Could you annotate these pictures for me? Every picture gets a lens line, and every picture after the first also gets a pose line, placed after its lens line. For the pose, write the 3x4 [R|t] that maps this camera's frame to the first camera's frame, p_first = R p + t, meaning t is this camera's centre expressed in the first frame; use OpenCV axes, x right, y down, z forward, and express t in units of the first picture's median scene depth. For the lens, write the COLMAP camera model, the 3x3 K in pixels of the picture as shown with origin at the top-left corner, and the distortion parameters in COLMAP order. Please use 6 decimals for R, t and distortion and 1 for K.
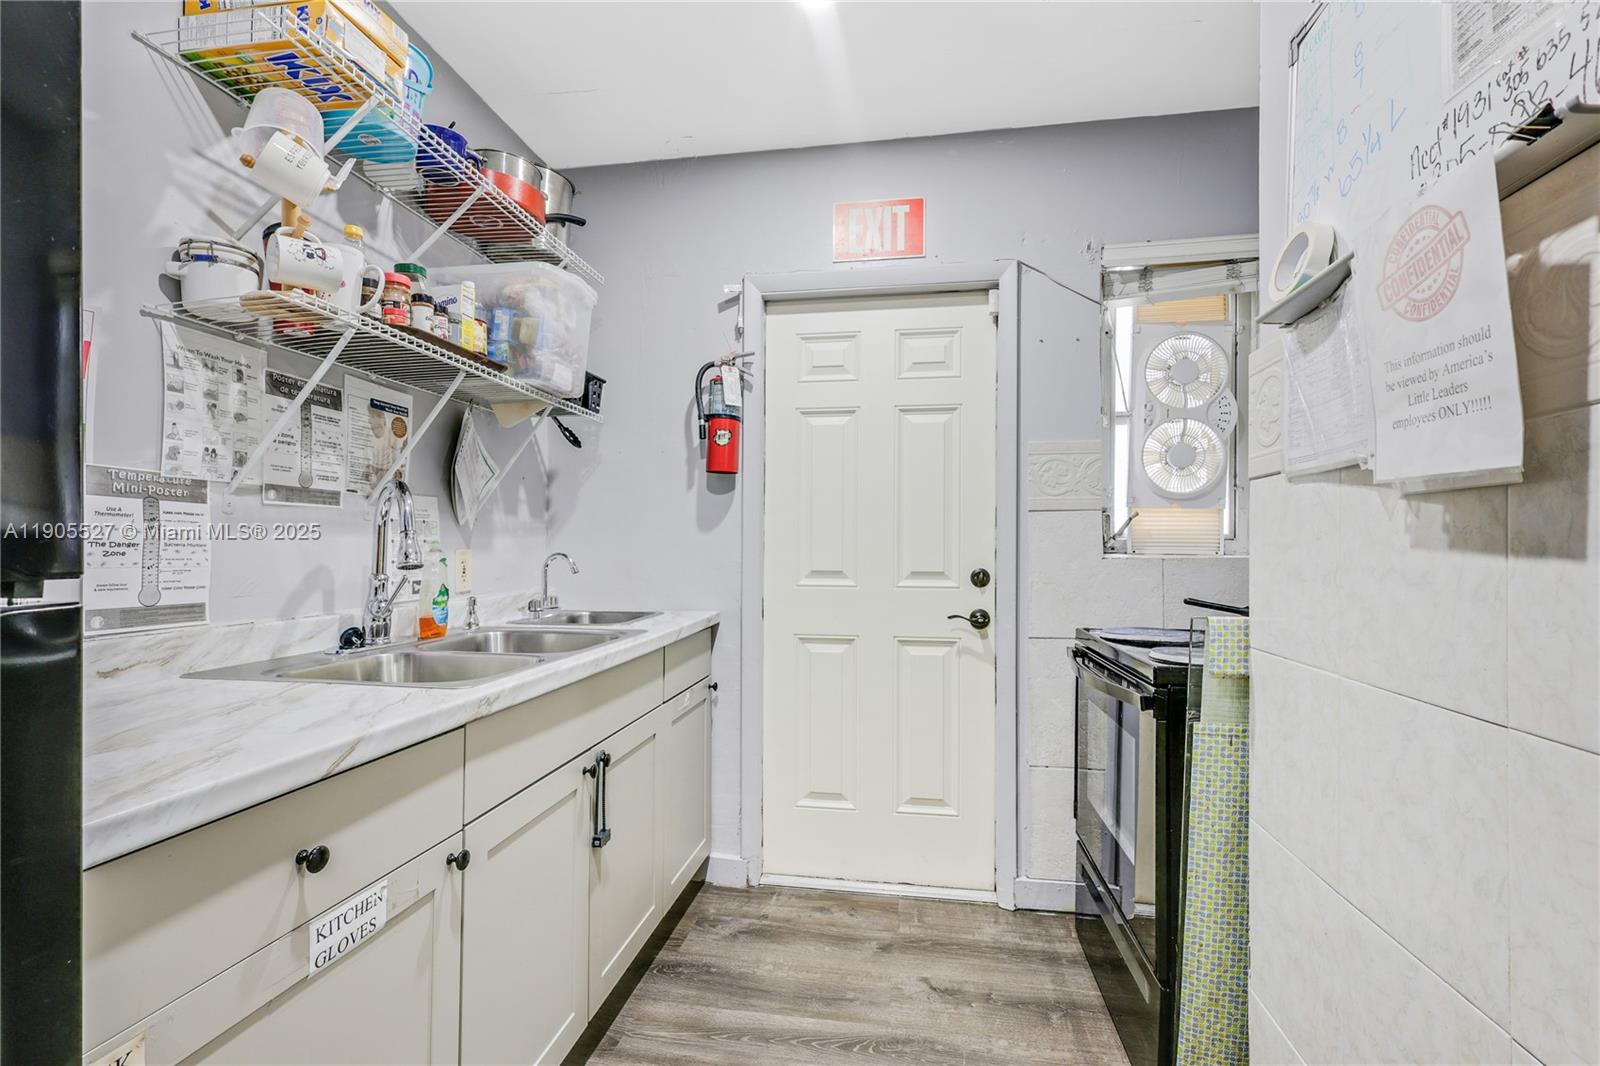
lens RADIAL K [[741.6, 0, 799.1], [0, 741.6, 548.5], [0, 0, 1]] dist [-0.000028, -0.000046]
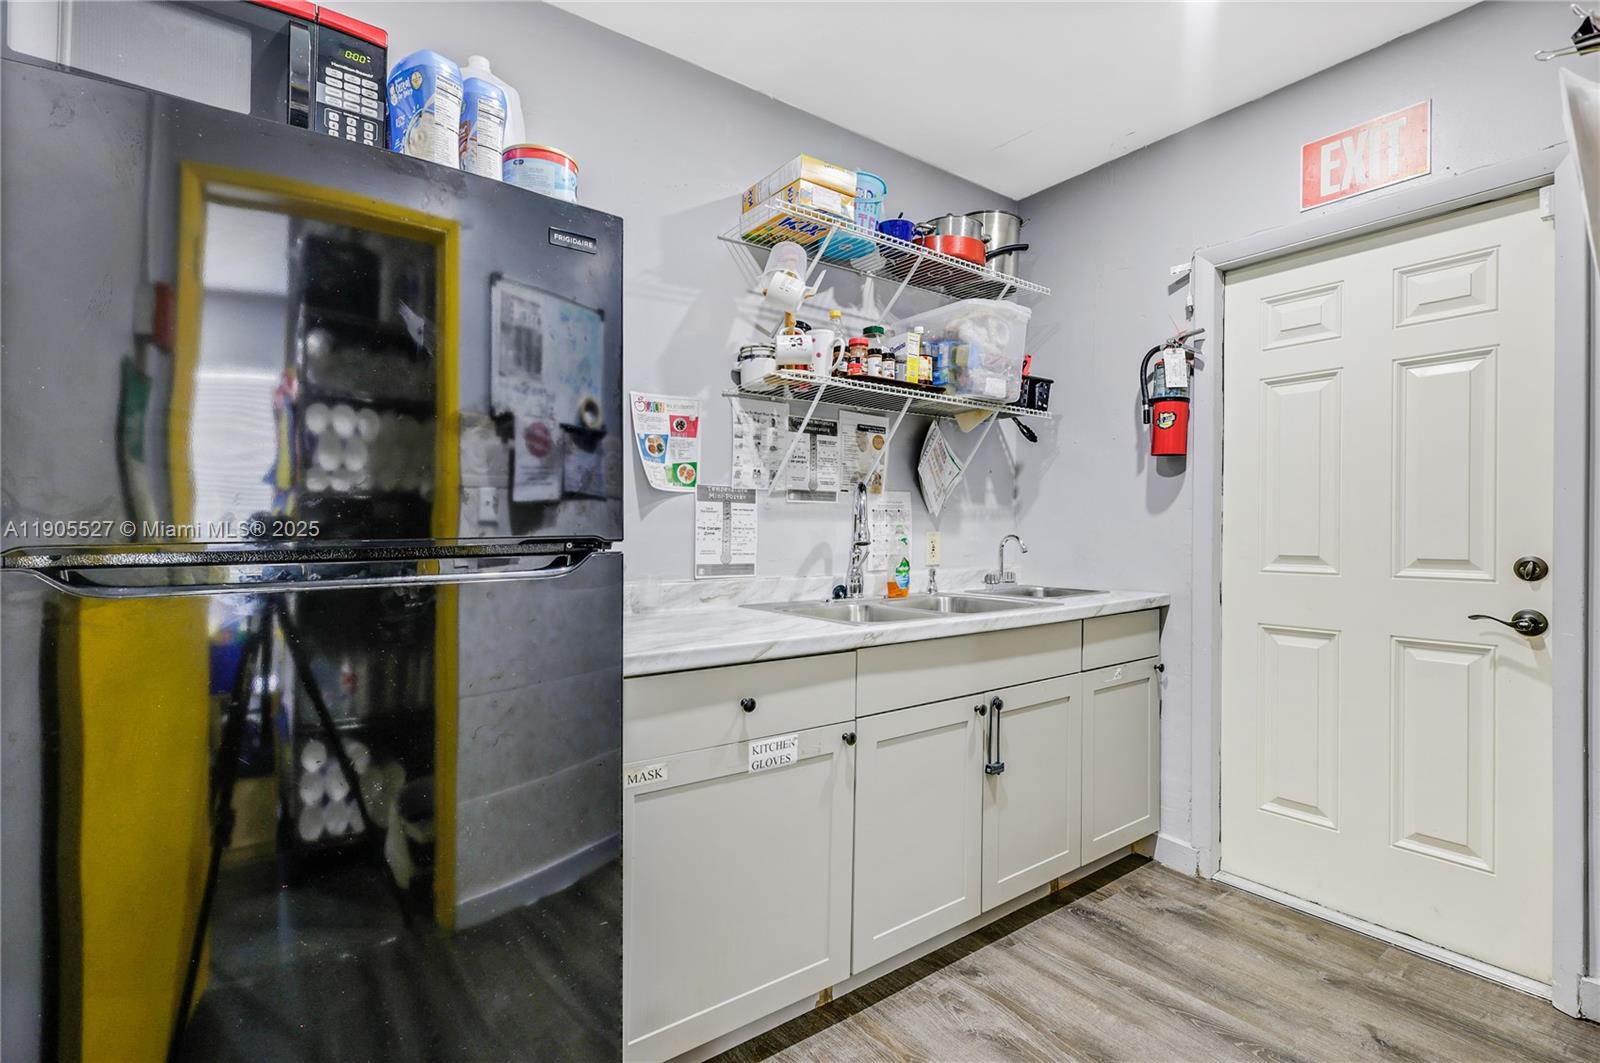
lens RADIAL K [[745.9, 0, 804.3], [0, 745.9, 534.8], [0, 0, 1]] dist [-0.001493, -0.000033]
pose [[0.724574, 0.001887, -0.689194, 0.315795], [-0.000123, 0.999997, 0.002608, 0.003538], [0.689197, -0.001805, 0.724572, -0.093464]]
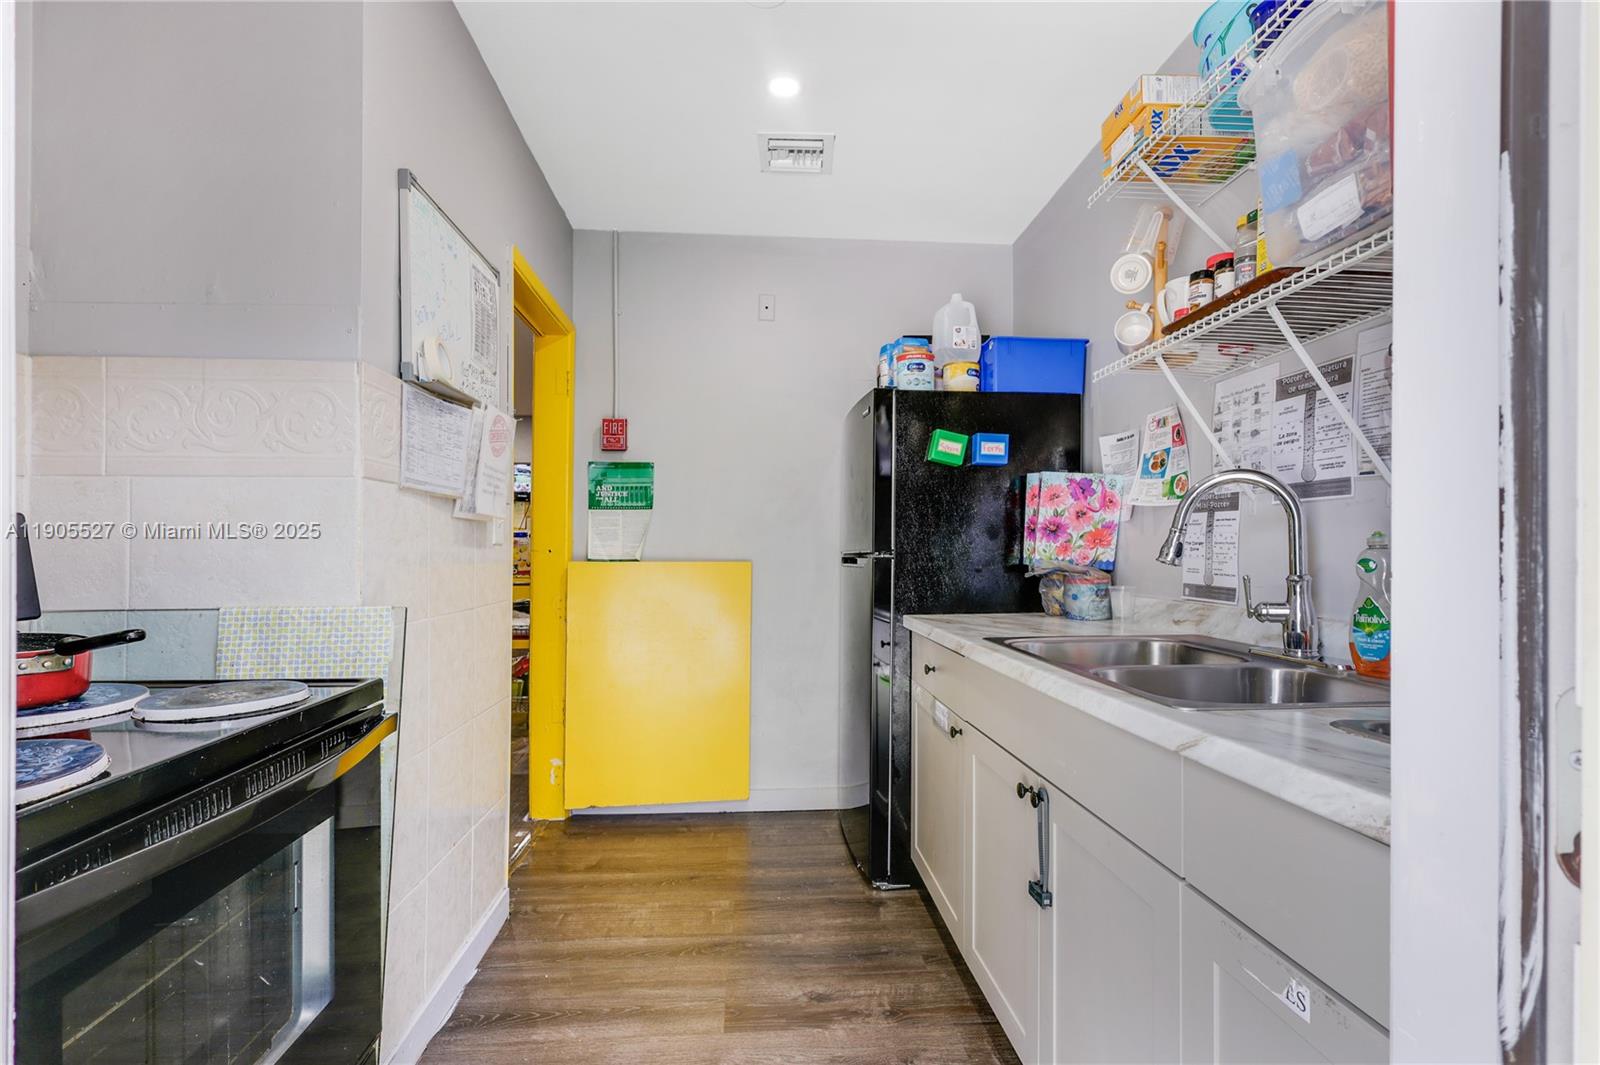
lens RADIAL K [[745.9, 0, 804.3], [0, 745.9, 535.8], [0, 0, 1]] dist [-0.001493, -0.000033]
pose [[-0.969164, -0.008879, -0.246256, 0.174038], [-0.004801, 0.999841, -0.017157, 0.006449], [0.246369, -0.015446, -0.969053, 1.537207]]
